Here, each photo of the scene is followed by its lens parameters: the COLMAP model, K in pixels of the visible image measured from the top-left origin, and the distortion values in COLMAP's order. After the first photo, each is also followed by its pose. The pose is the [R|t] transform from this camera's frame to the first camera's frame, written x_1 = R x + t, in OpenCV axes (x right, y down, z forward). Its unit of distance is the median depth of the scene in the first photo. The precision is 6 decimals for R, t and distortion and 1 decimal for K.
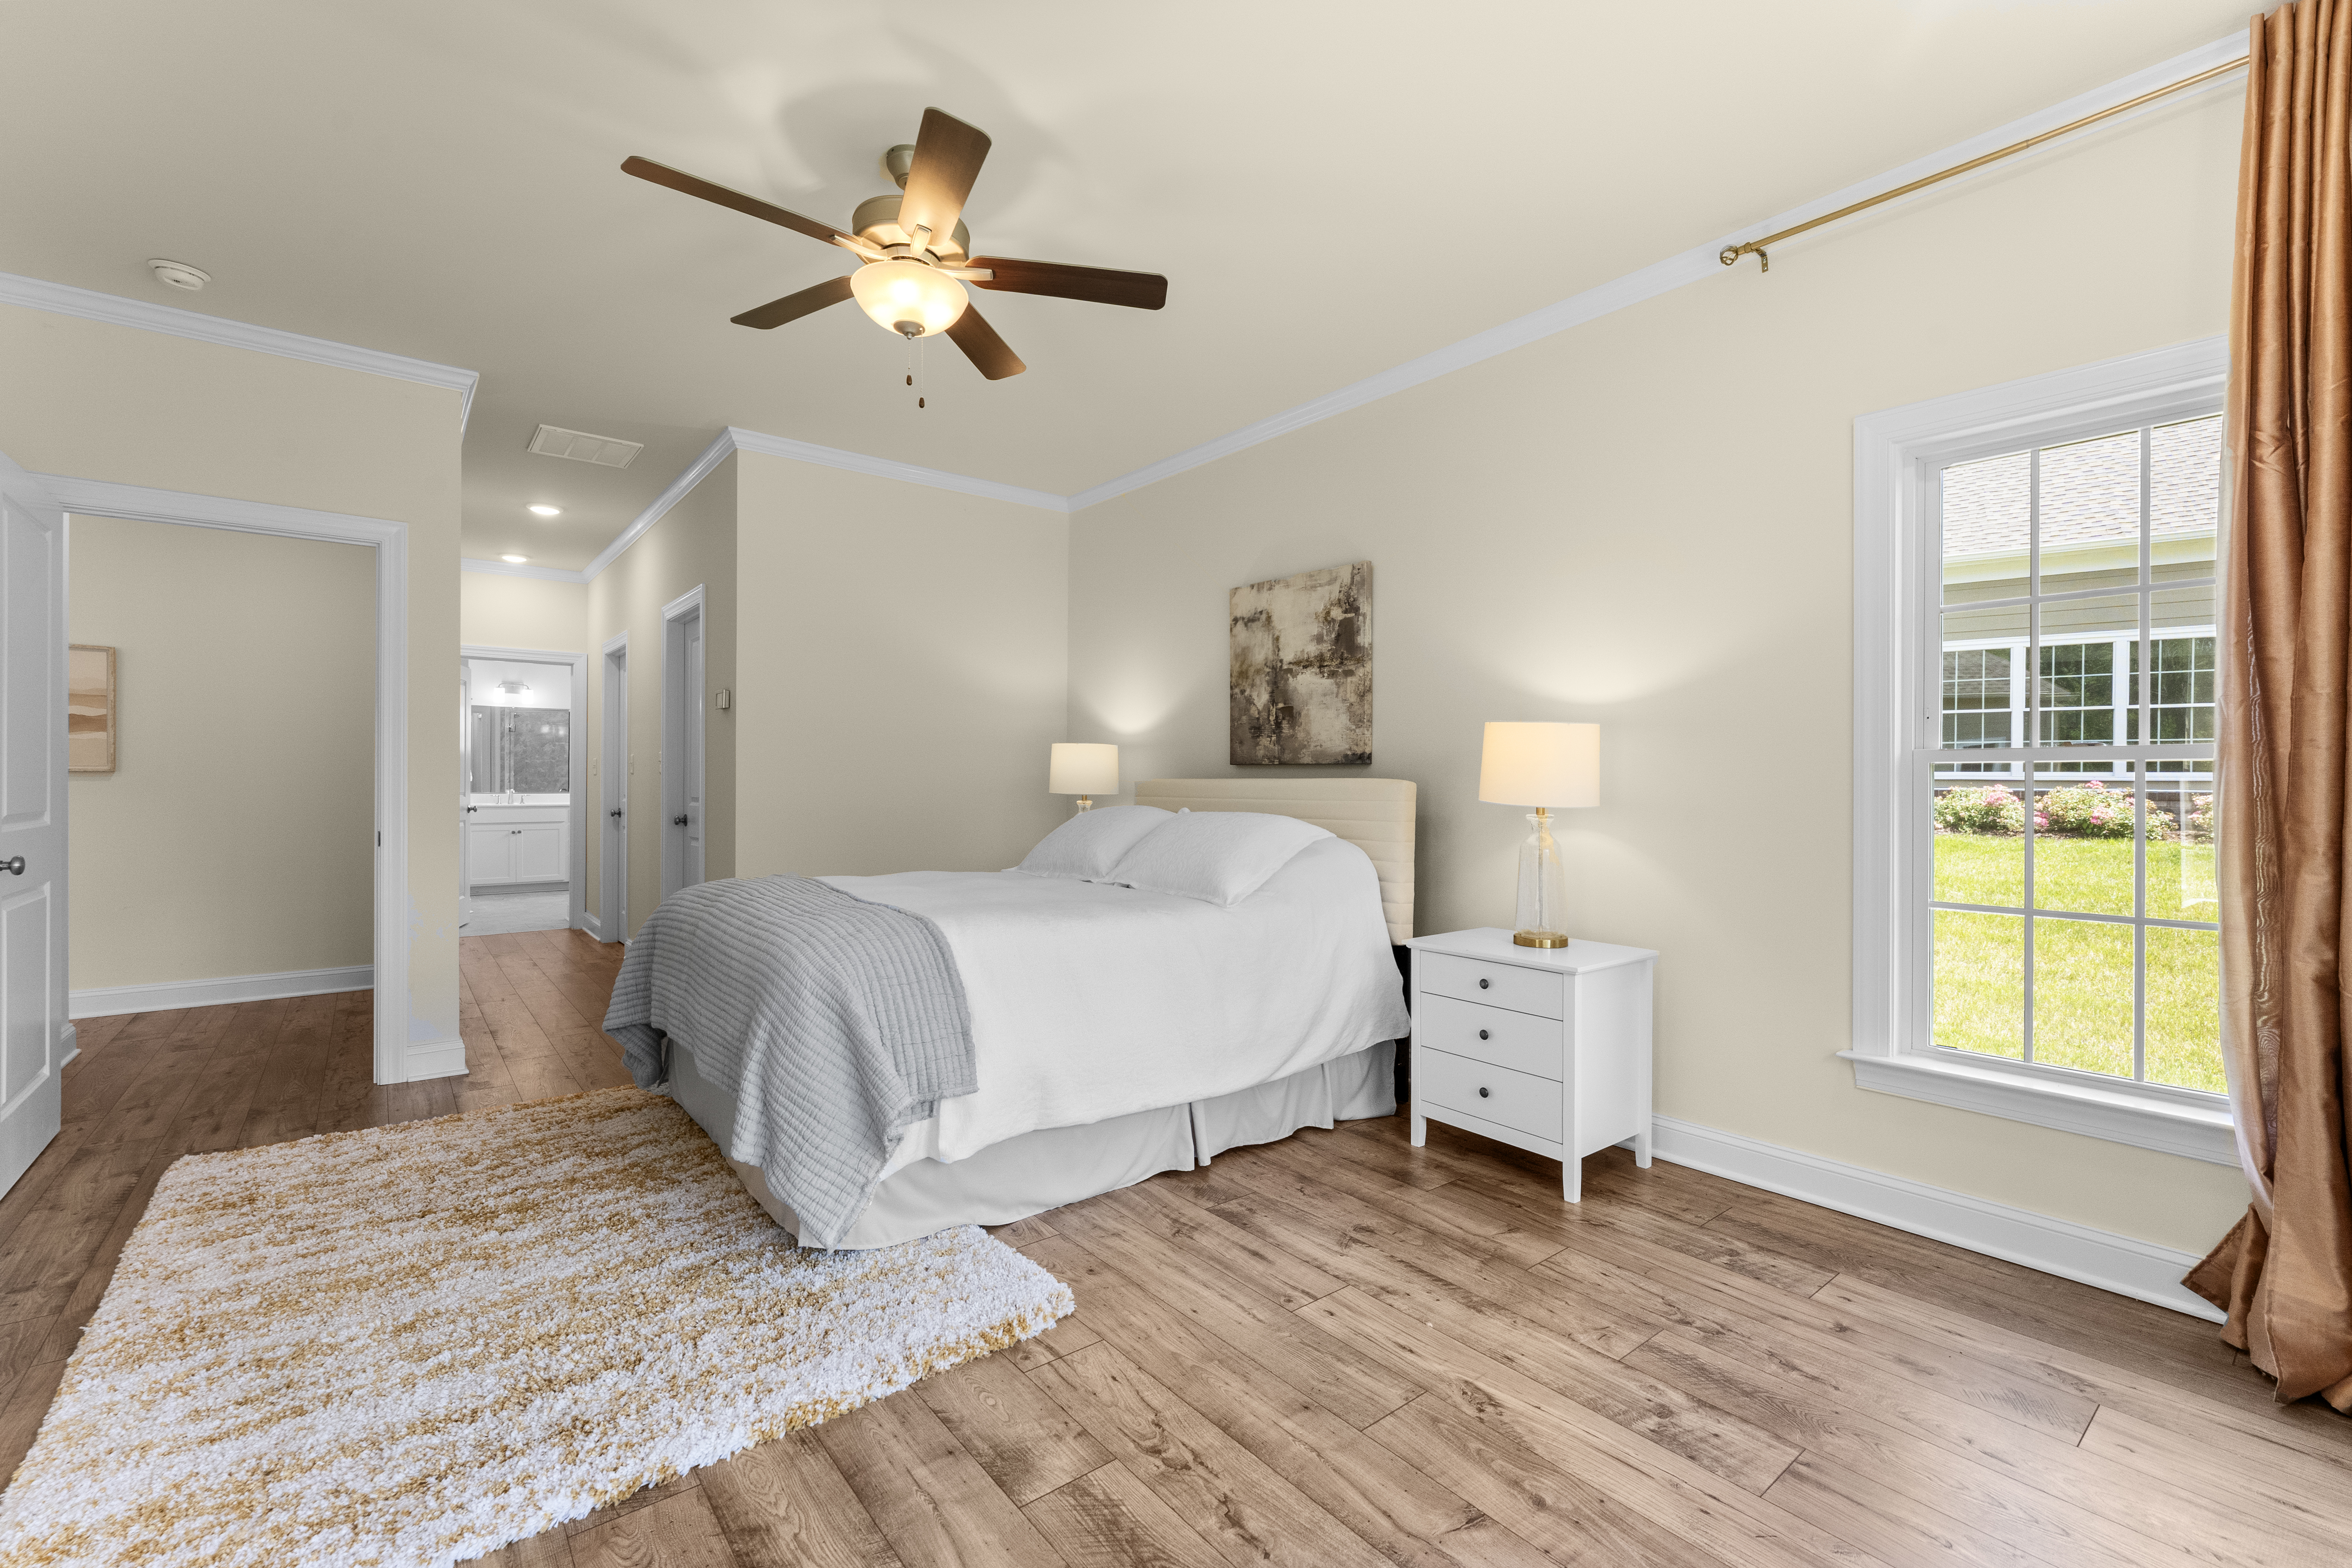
lens RADIAL K [[988.5, 0, 1176.0], [0, 988.5, 784.0], [0, 0, 1]] dist [0.000237, 0.000028]
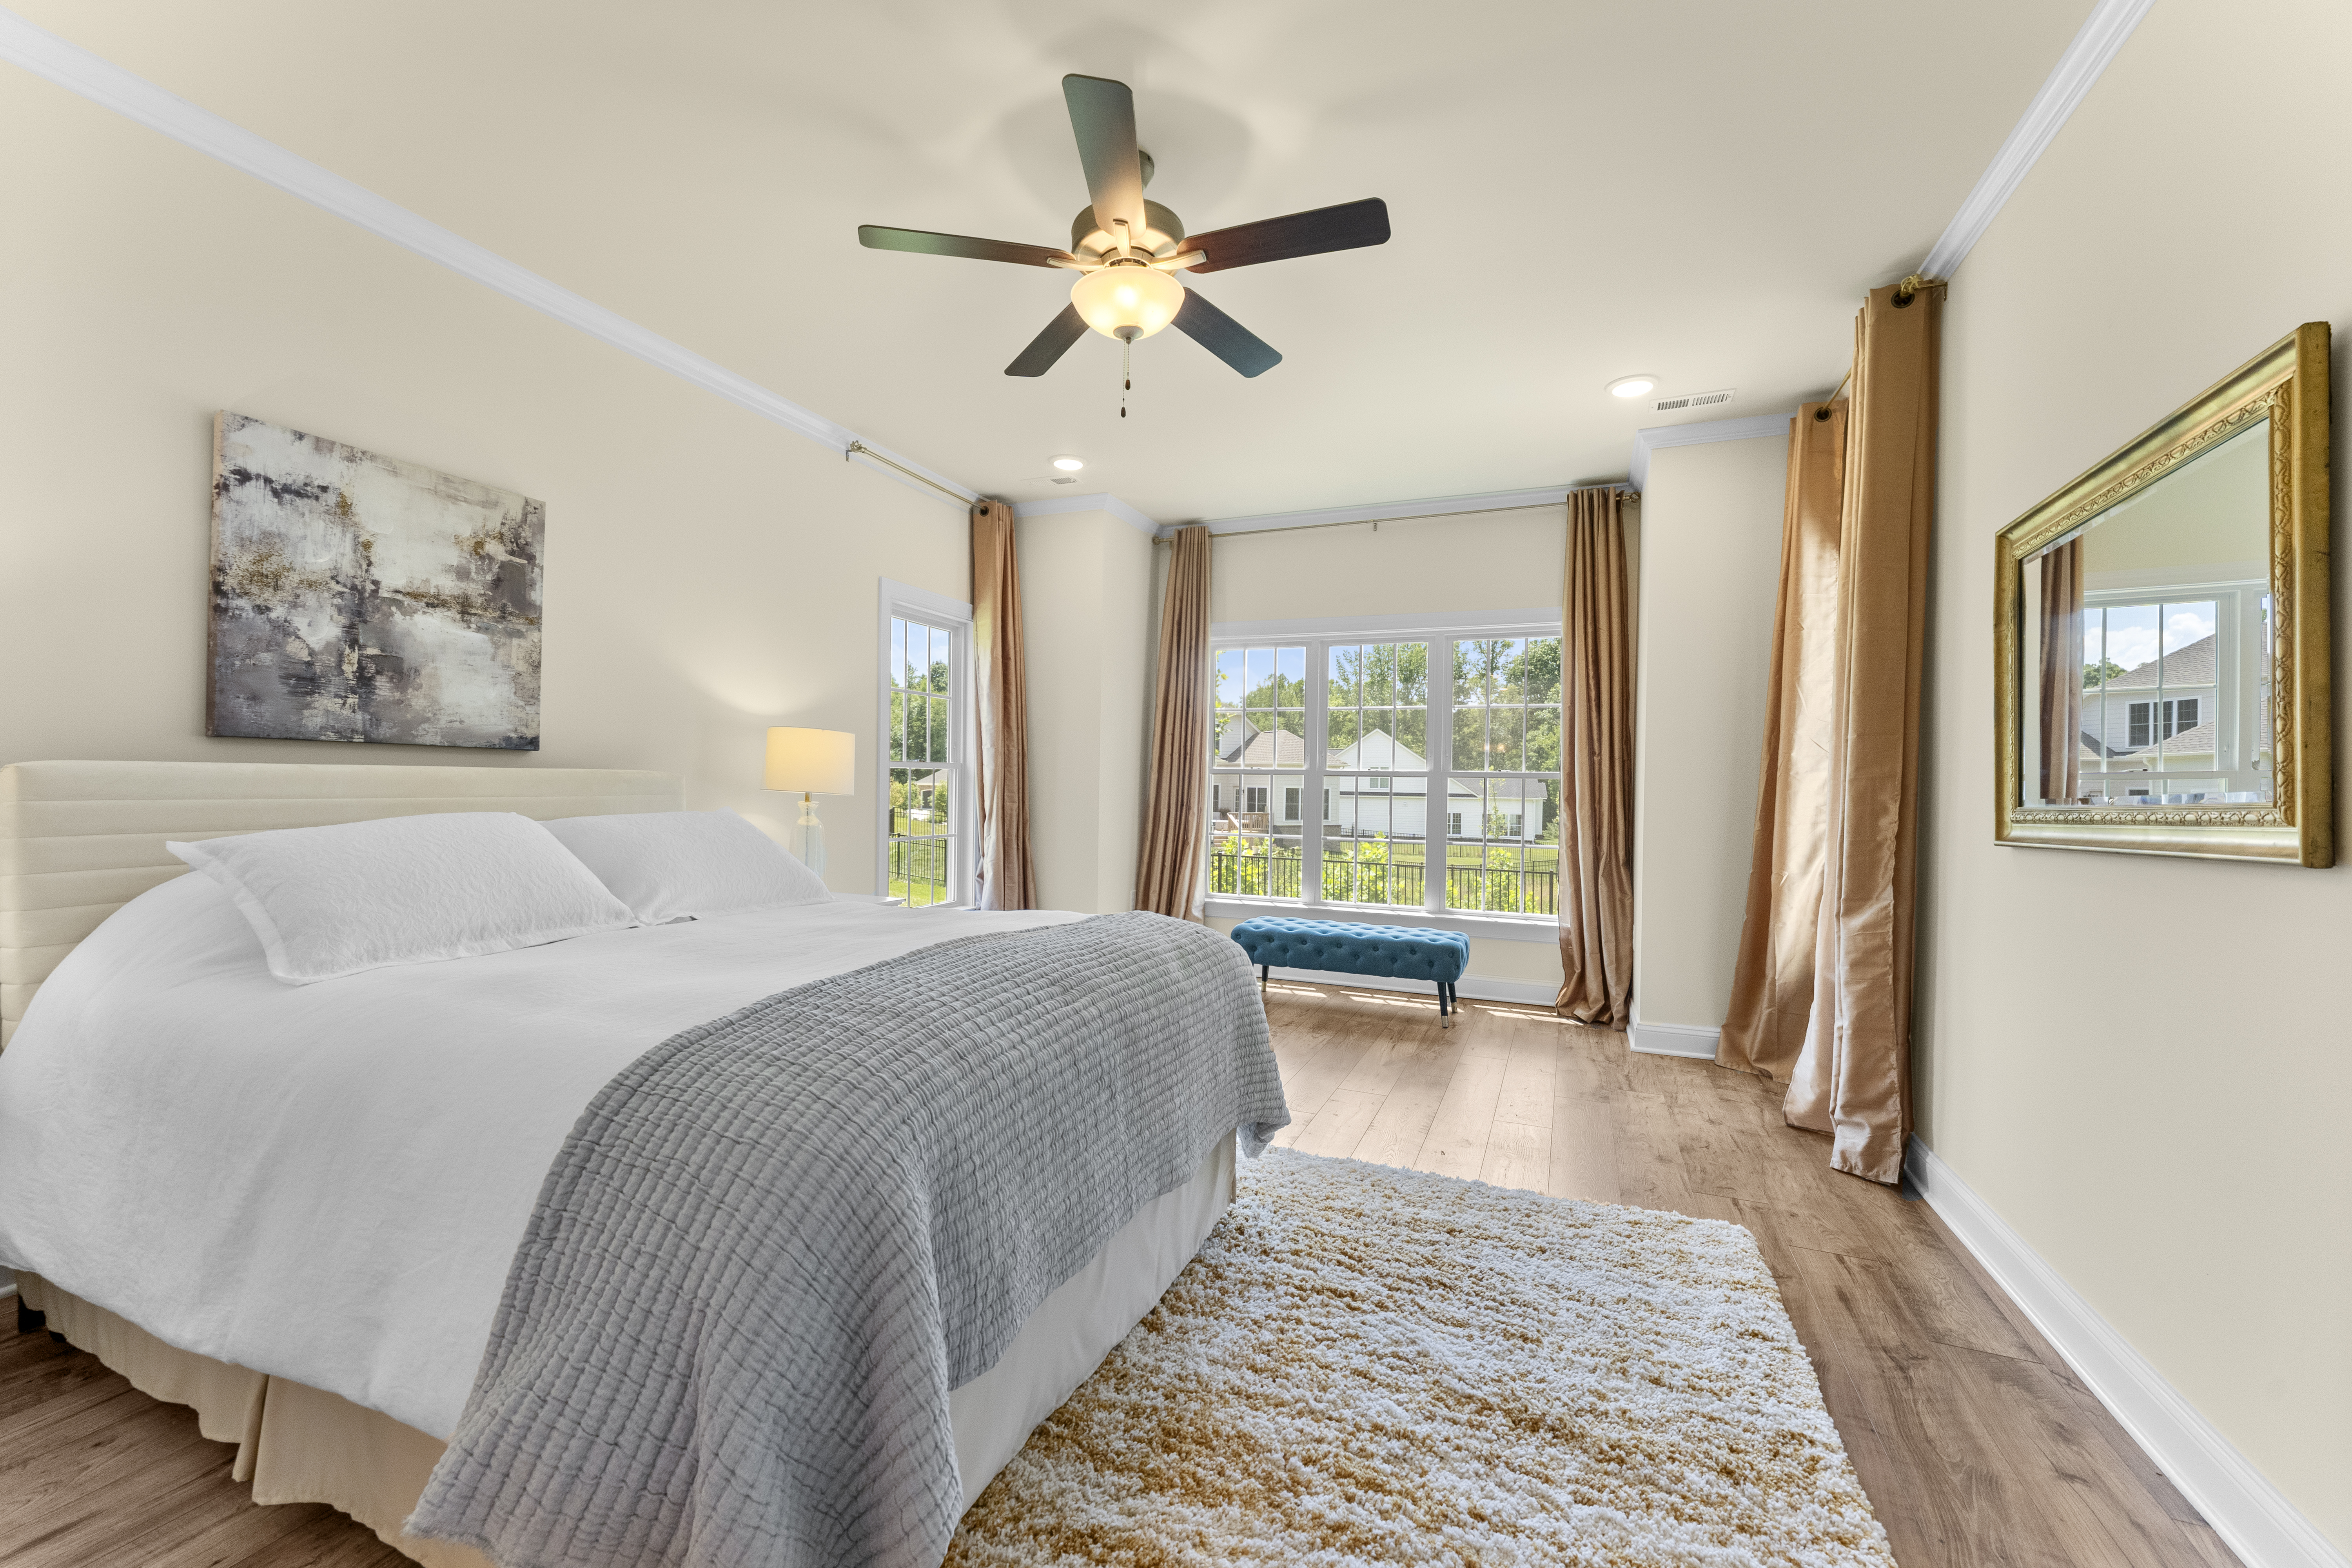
lens RADIAL K [[937.9, 0, 1162.1], [0, 937.9, 795.3], [0, 0, 1]] dist [-0.004102, -0.000386]
pose [[-0.453839, -0.011735, 0.891006, -0.689051], [-0.001820, 0.999923, 0.012243, 0.005836], [-0.891082, 0.003935, -0.453826, 0.843313]]
